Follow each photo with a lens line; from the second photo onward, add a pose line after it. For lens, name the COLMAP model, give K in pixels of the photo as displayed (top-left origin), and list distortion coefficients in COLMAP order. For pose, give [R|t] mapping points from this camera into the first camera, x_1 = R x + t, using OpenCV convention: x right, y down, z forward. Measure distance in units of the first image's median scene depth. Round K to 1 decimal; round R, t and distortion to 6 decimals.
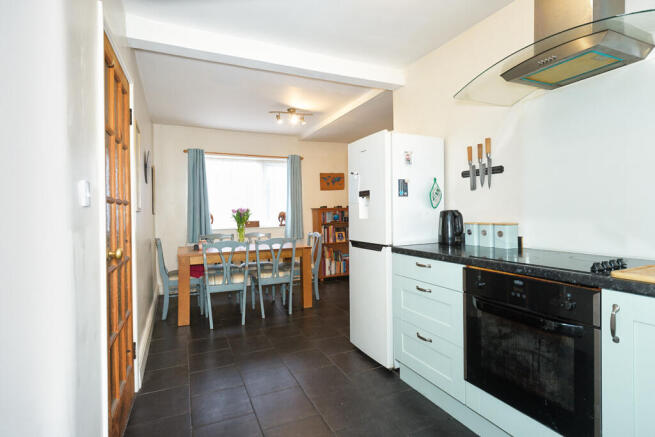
lens RADIAL K [[326.0, 0, 326.1], [0, 326.0, 219.5], [0, 0, 1]] dist [0.019955, 0.002959]
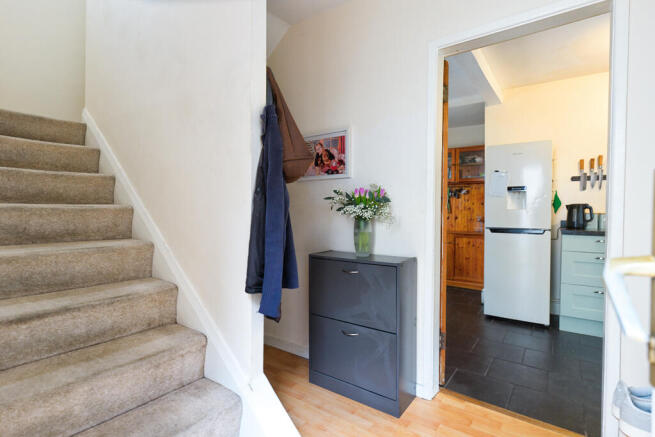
lens RADIAL K [[326.0, 0, 326.2], [0, 326.0, 216.5], [0, 0, 1]] dist [0.019955, 0.002959]
pose [[0.868541, 0.012818, 0.495452, -0.608823], [-0.012603, 0.999913, -0.003775, 0.021776], [-0.495457, -0.002965, 0.868627, 0.150572]]
